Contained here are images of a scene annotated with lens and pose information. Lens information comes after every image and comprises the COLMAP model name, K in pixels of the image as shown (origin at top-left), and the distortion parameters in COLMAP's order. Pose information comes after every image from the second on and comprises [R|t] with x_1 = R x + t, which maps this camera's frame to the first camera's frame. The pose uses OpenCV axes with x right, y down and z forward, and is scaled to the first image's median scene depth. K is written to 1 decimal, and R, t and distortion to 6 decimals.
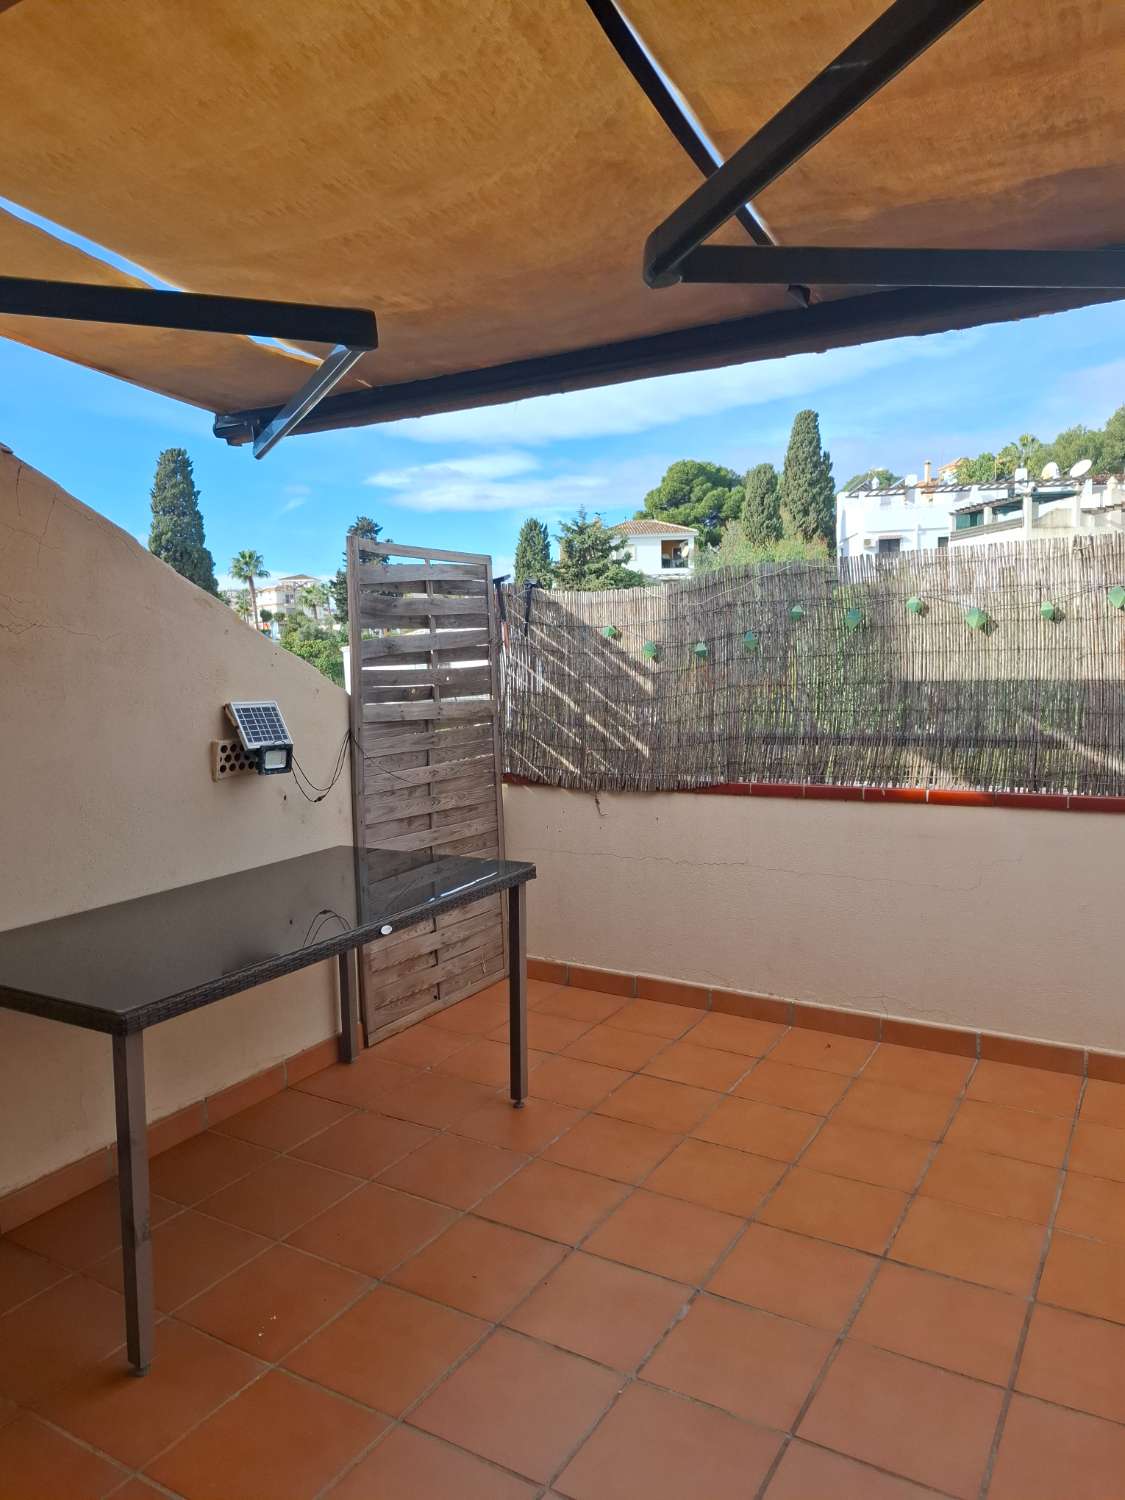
lens RADIAL K [[1000.2, 0, 592.2], [0, 1000.2, 749.0], [0, 0, 1]] dist [0.000775, -0.030465]
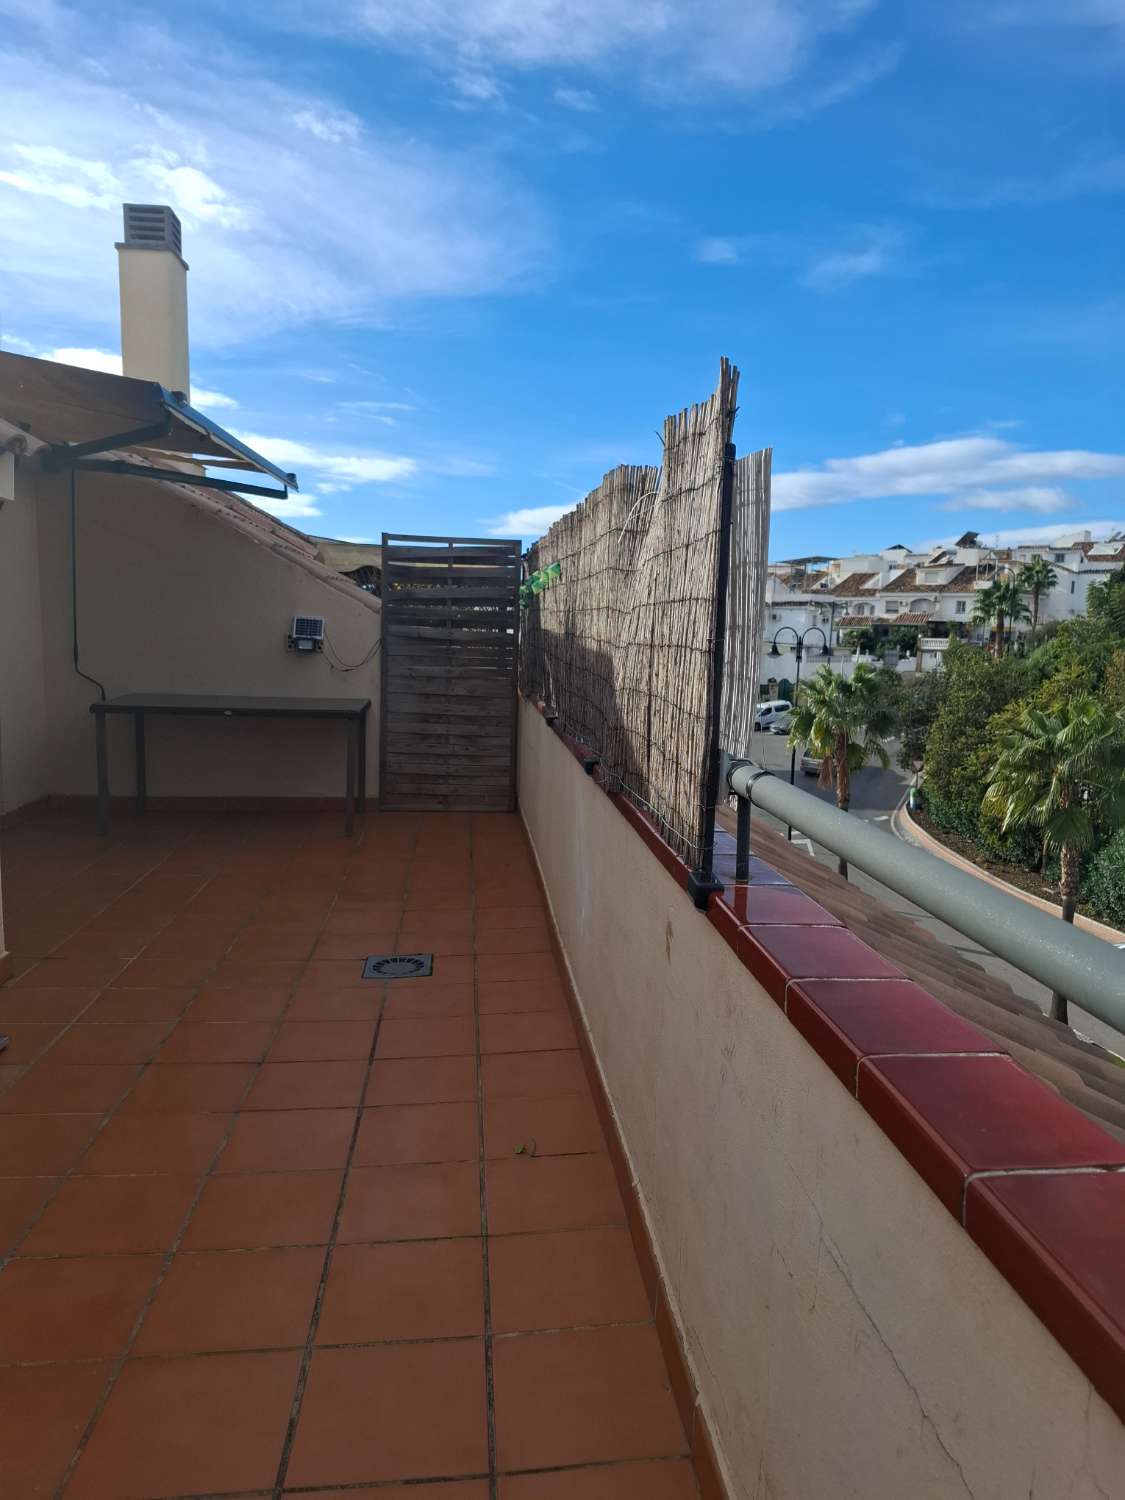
lens RADIAL K [[1000.2, 0, 592.2], [0, 1000.2, 749.0], [0, 0, 1]] dist [0.000775, -0.030465]
pose [[0.608885, 0.143450, -0.780180, 1.378076], [-0.119361, 0.988883, 0.088670, -0.025717], [0.784227, 0.039133, 0.619239, 0.159327]]
